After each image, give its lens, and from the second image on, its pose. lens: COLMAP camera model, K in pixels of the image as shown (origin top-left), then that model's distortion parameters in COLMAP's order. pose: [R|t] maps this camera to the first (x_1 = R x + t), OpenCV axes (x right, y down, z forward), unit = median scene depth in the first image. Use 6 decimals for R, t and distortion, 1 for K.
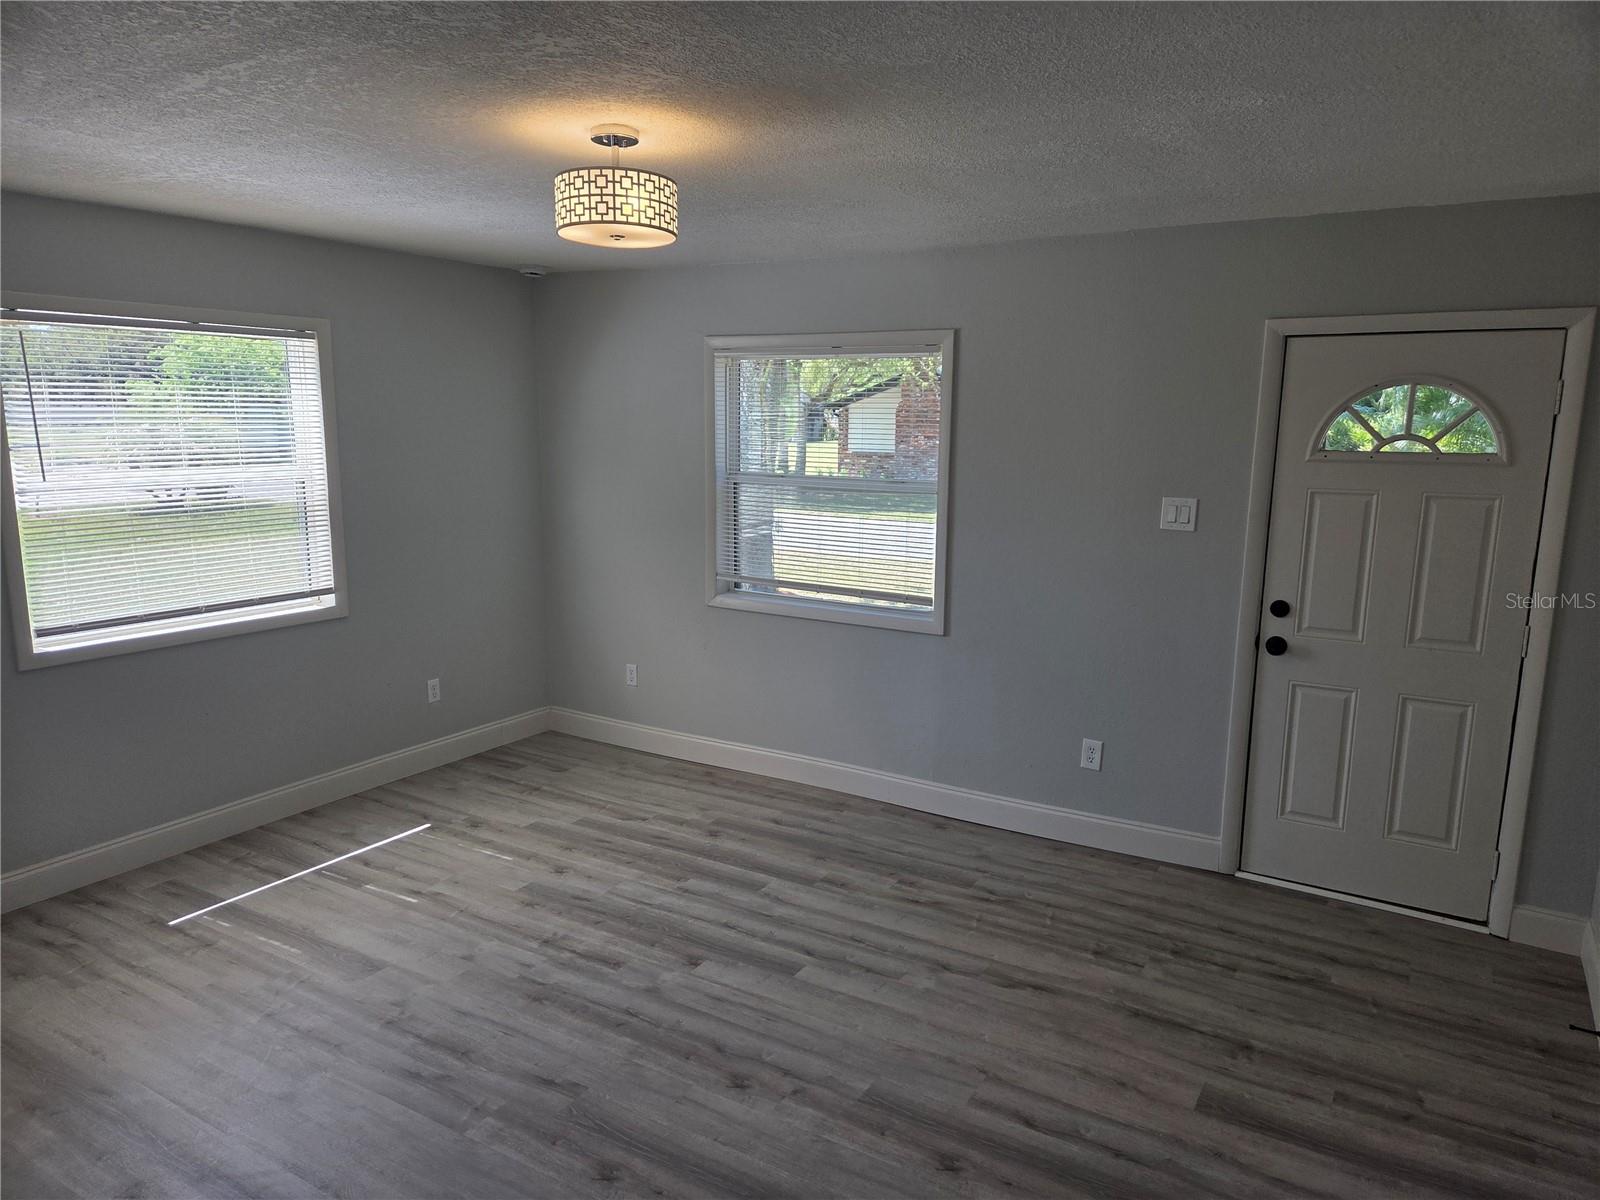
lens RADIAL K [[1065.8, 0, 797.6], [0, 1065.8, 608.7], [0, 0, 1]] dist [0.060103, -0.053331]
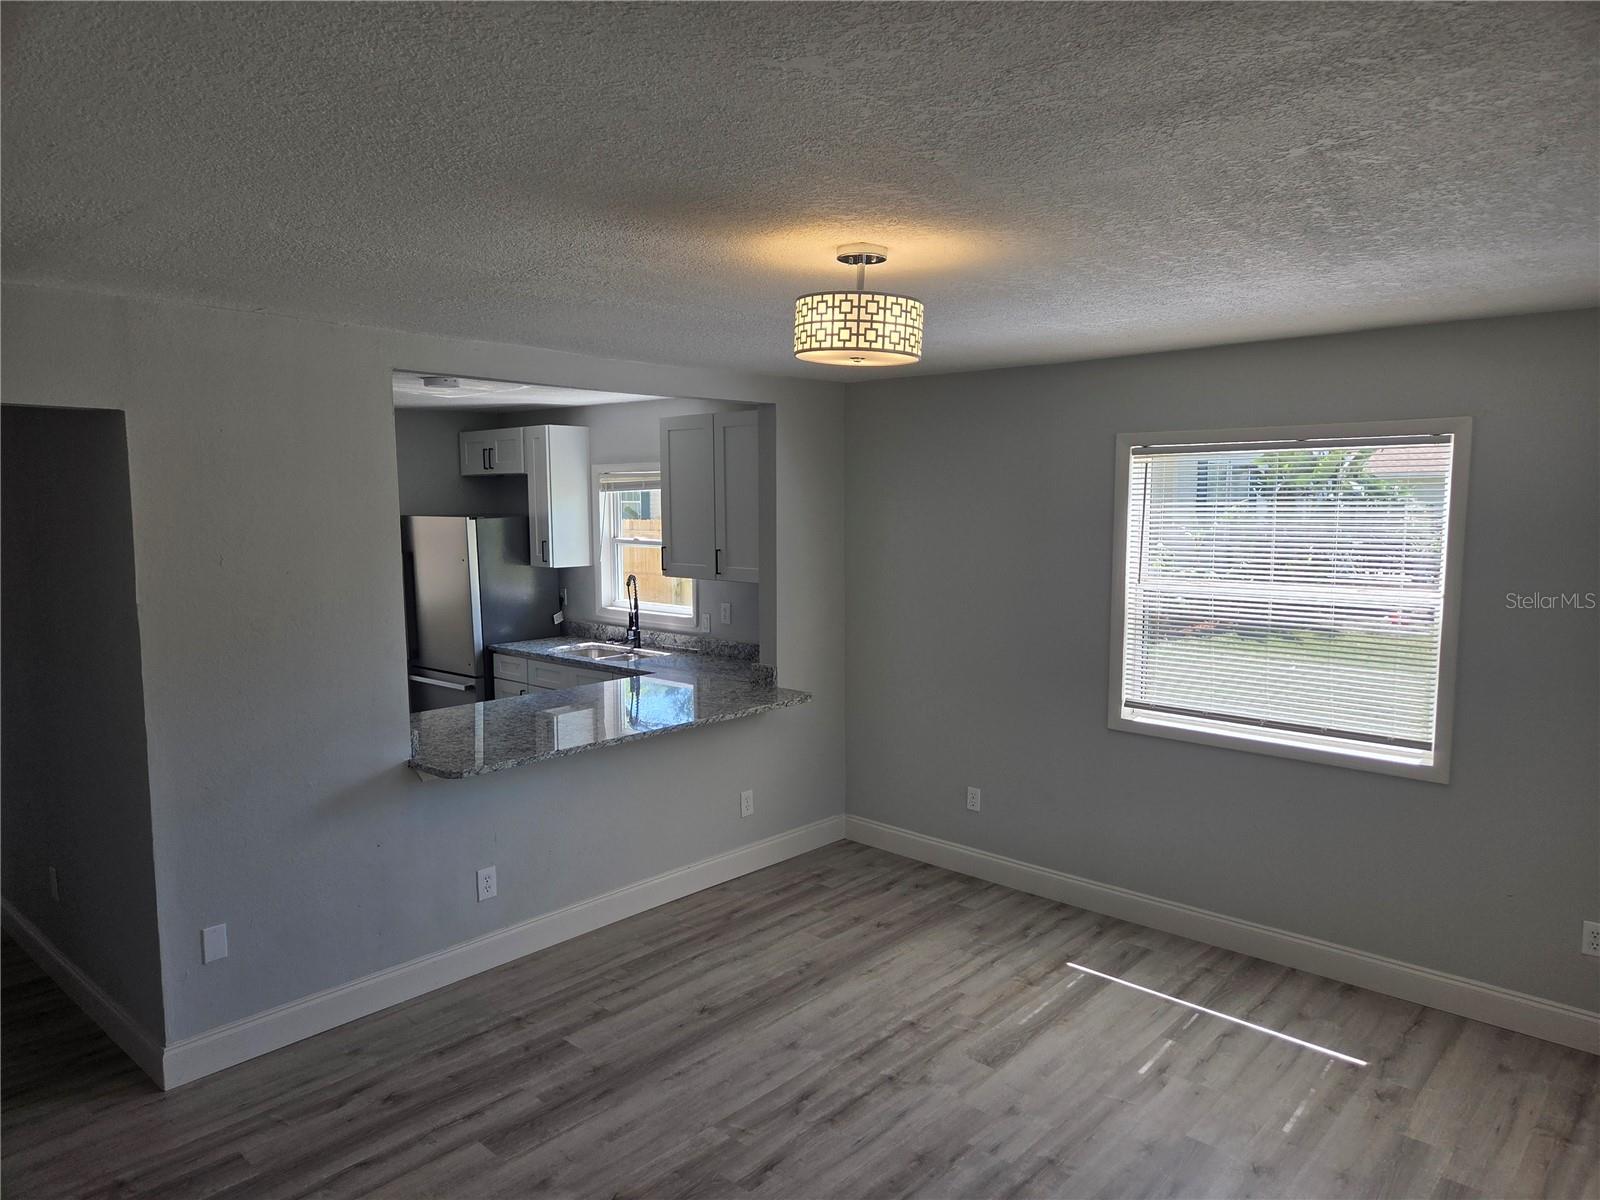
lens RADIAL K [[1065.8, 0, 797.6], [0, 1065.8, 608.7], [0, 0, 1]] dist [0.060103, -0.053331]
pose [[-0.188579, 0.094148, -0.977535, 0.552598], [-0.175475, 0.976145, 0.127866, -0.172794], [0.966254, 0.195645, -0.167560, 0.819585]]
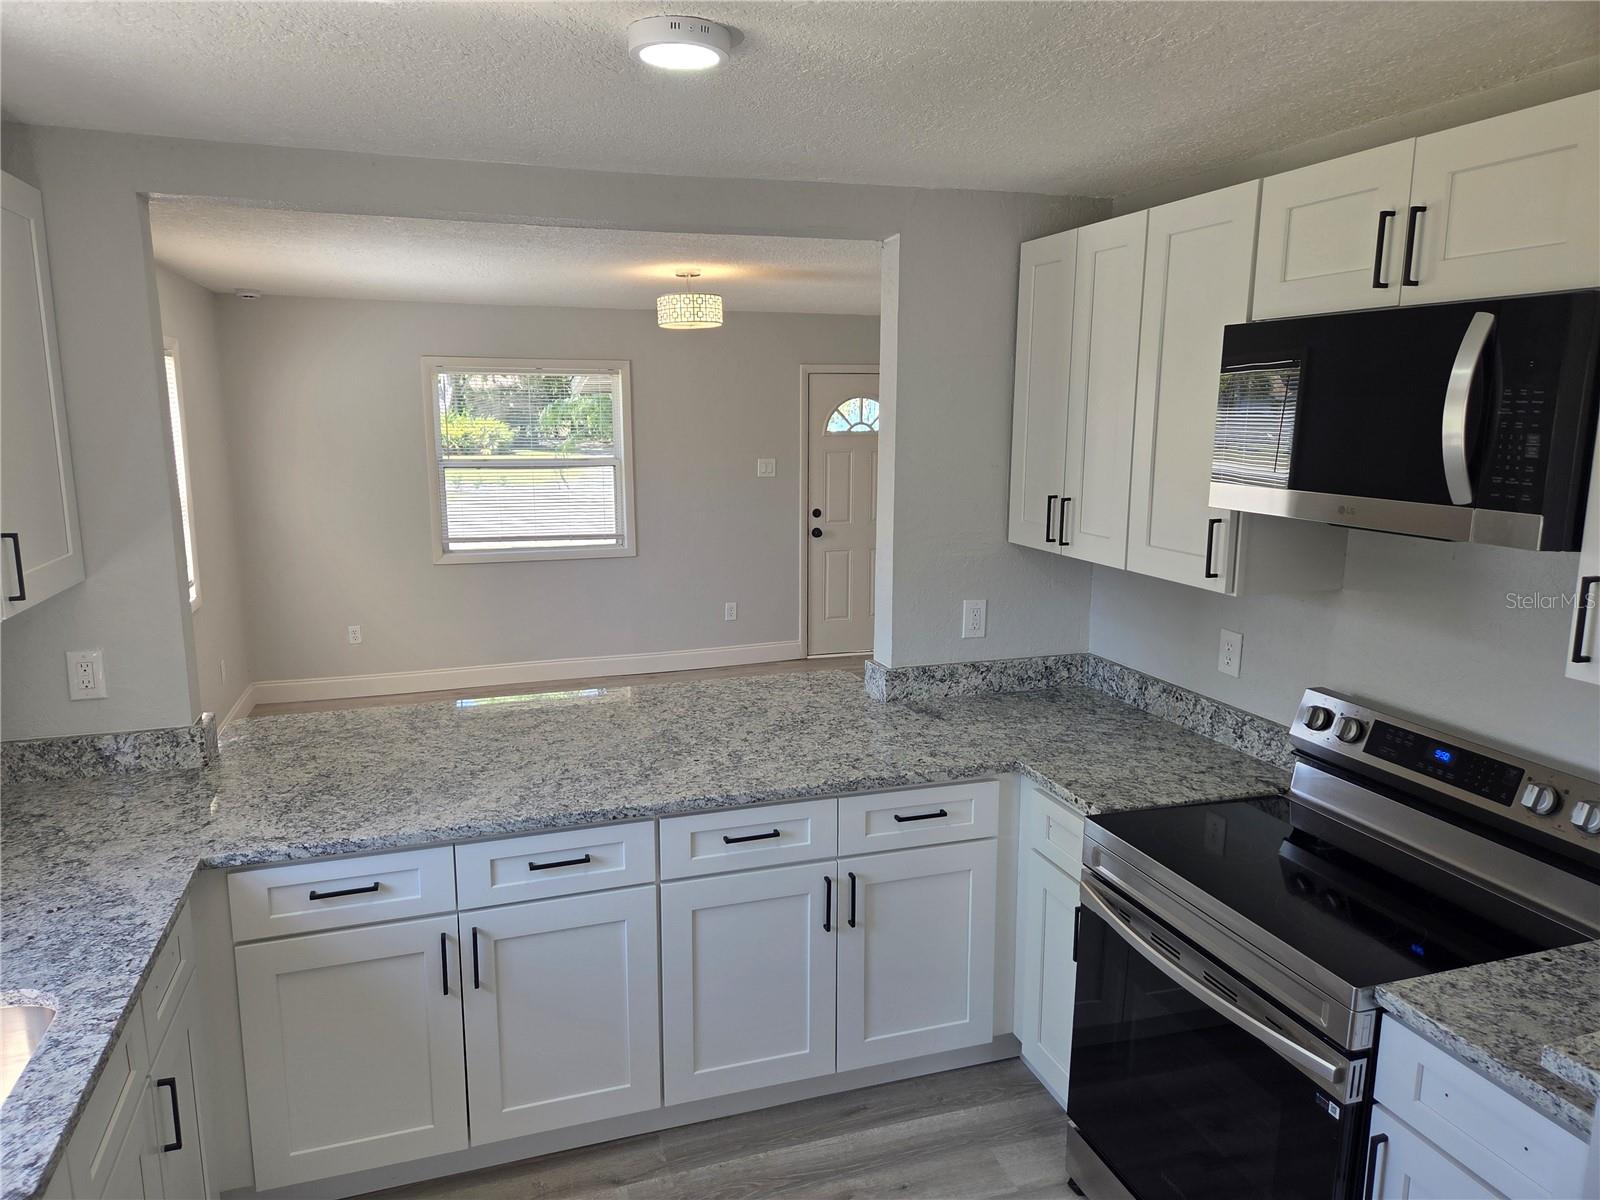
lens RADIAL K [[1075.9, 0, 790.3], [0, 1075.9, 586.2], [0, 0, 1]] dist [0.059340, -0.049726]
pose [[0.645993, -0.137185, 0.750915, -1.094458], [0.143434, 0.988011, 0.057107, 0.012975], [-0.749747, 0.070816, 0.657925, -0.242266]]
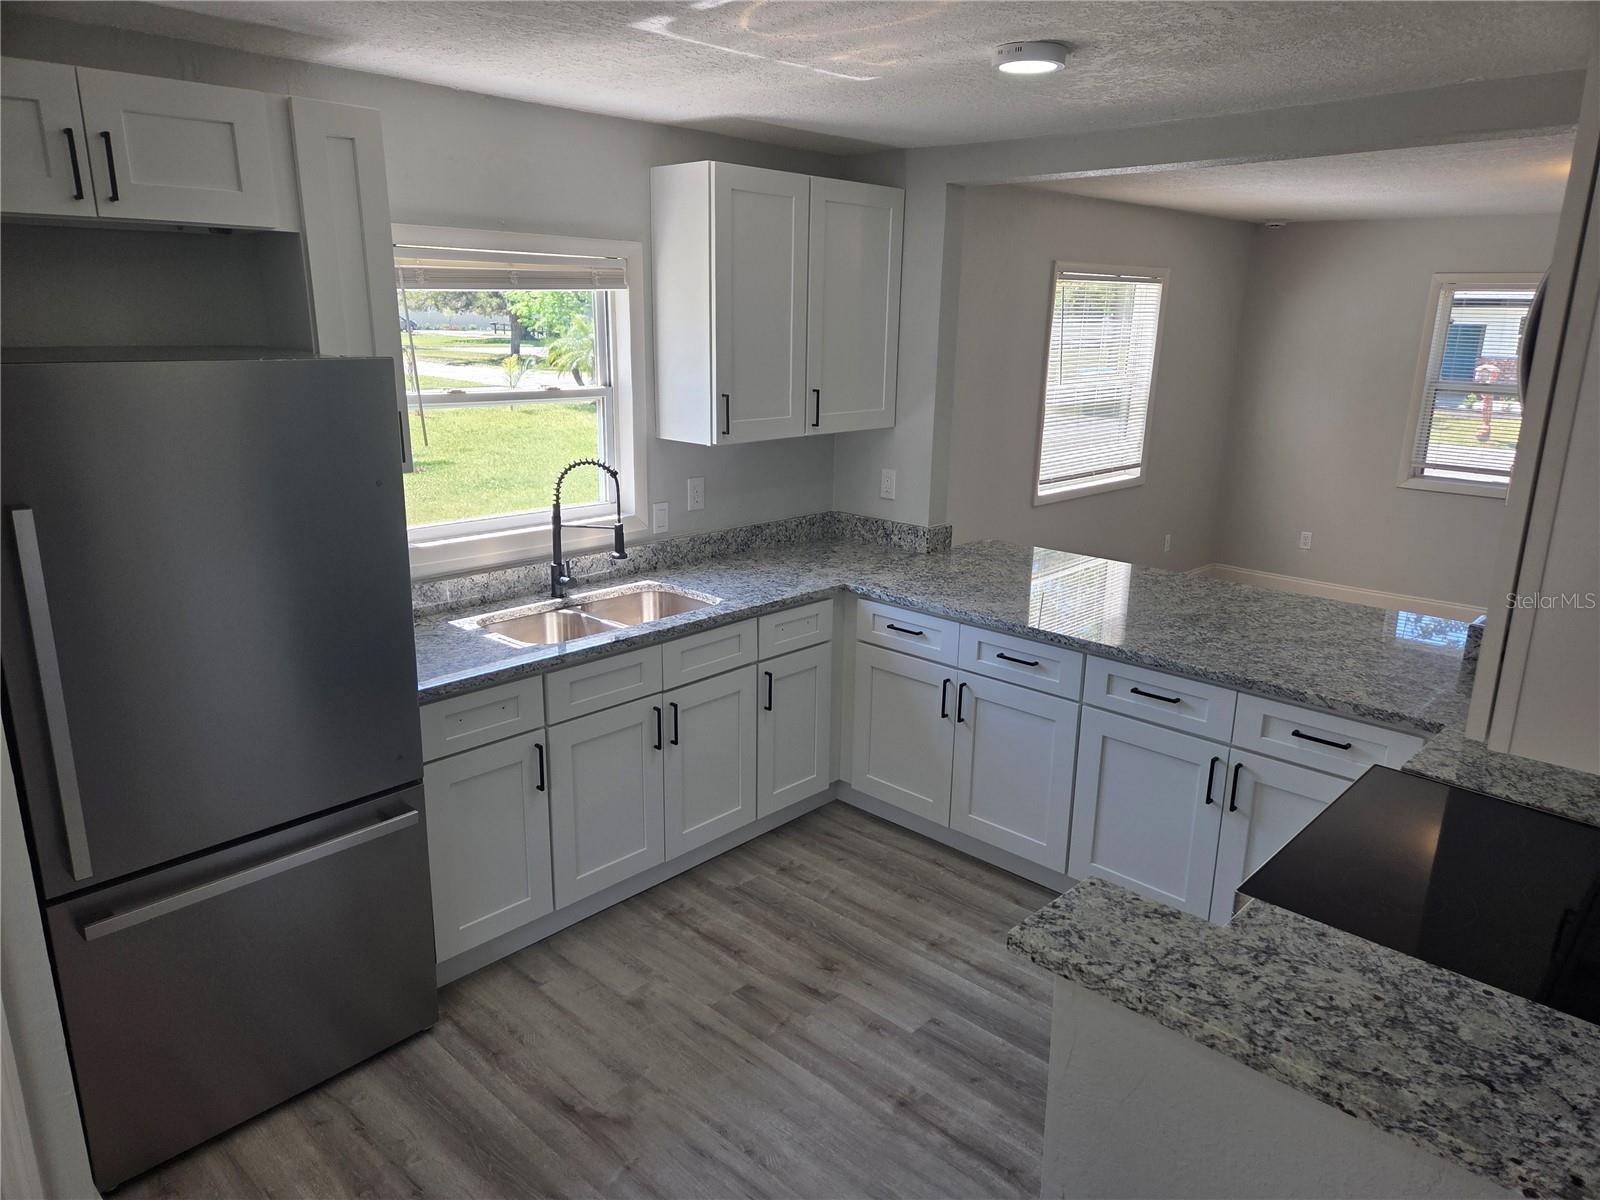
lens RADIAL K [[1079.5, 0, 796.0], [0, 1079.5, 592.7], [0, 0, 1]] dist [0.084773, -0.090733]
pose [[0.978671, 0.058859, -0.196820, -0.726288], [-0.044962, 0.996218, 0.074347, 0.079637], [0.200452, -0.063912, 0.977617, -0.611331]]
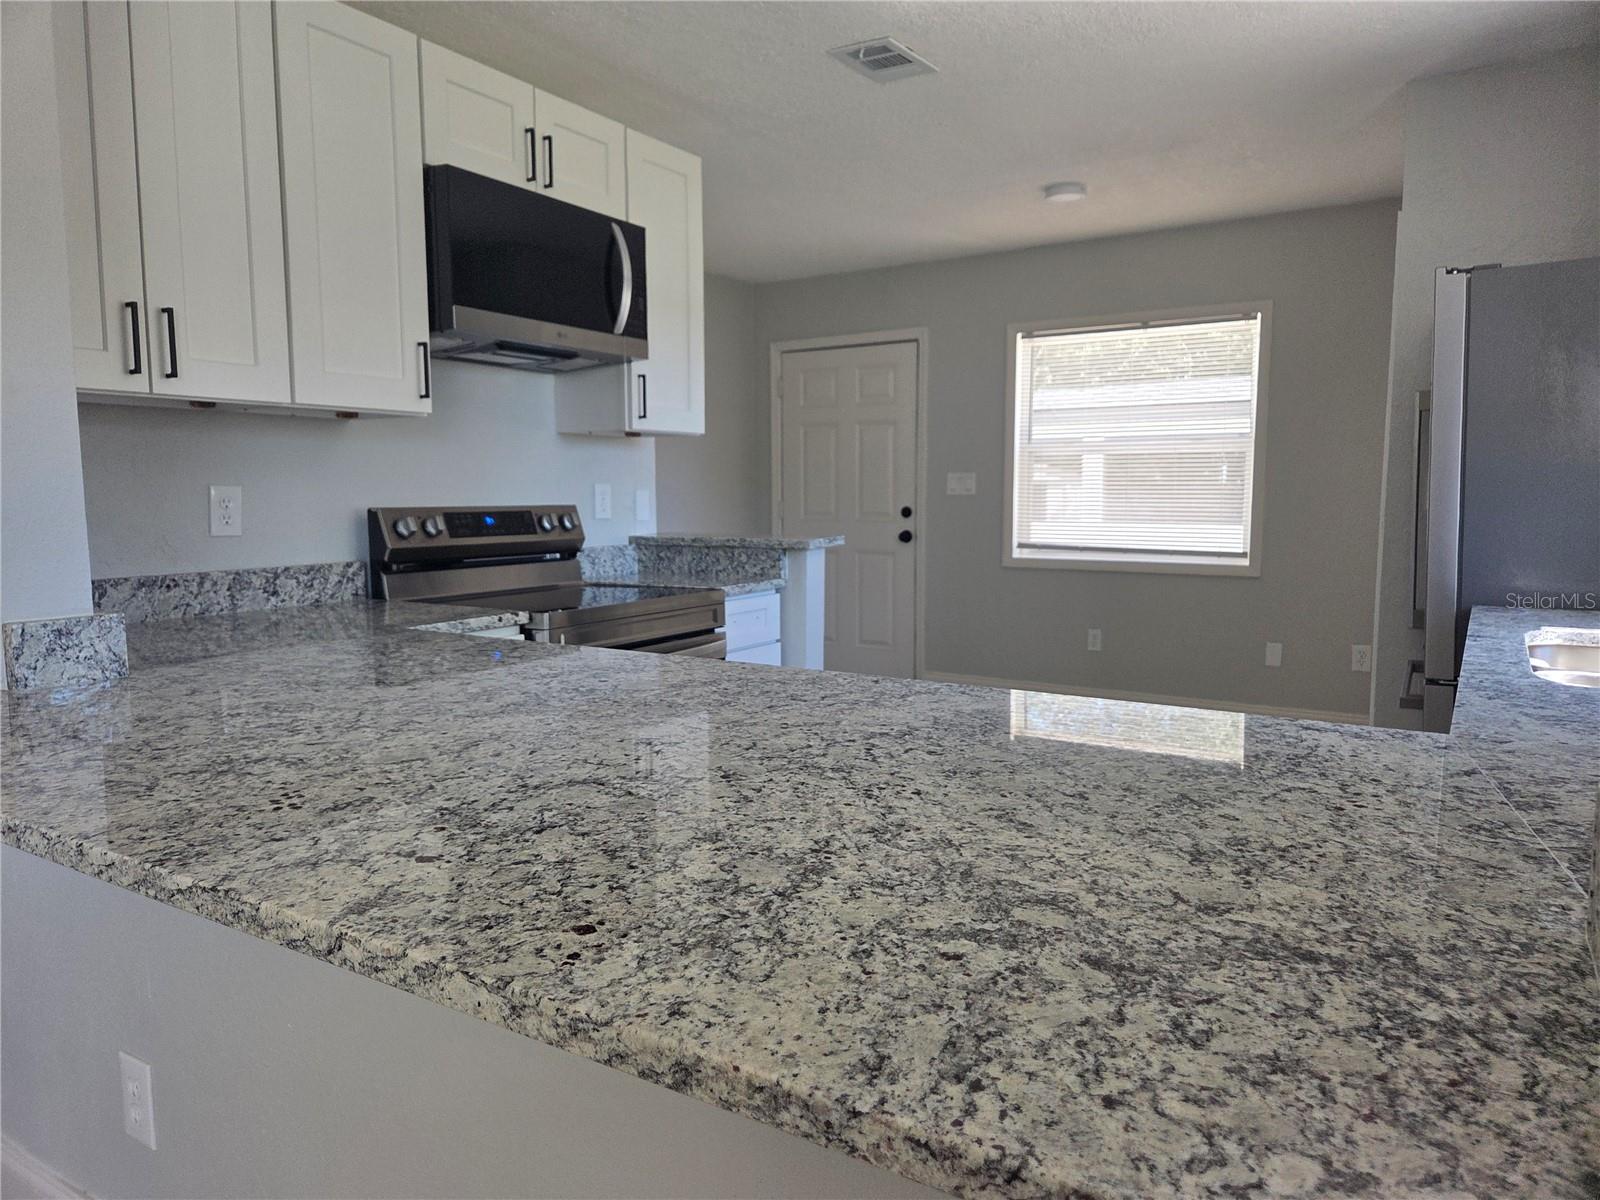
lens RADIAL K [[1075.1, 0, 770.2], [0, 1075.1, 596.5], [0, 0, 1]] dist [0.060462, -0.052291]
pose [[-0.999566, -0.005600, 0.028927, -0.677021], [0.002789, 0.959382, 0.282098, 0.007760], [-0.029331, 0.282056, -0.958949, 0.710796]]
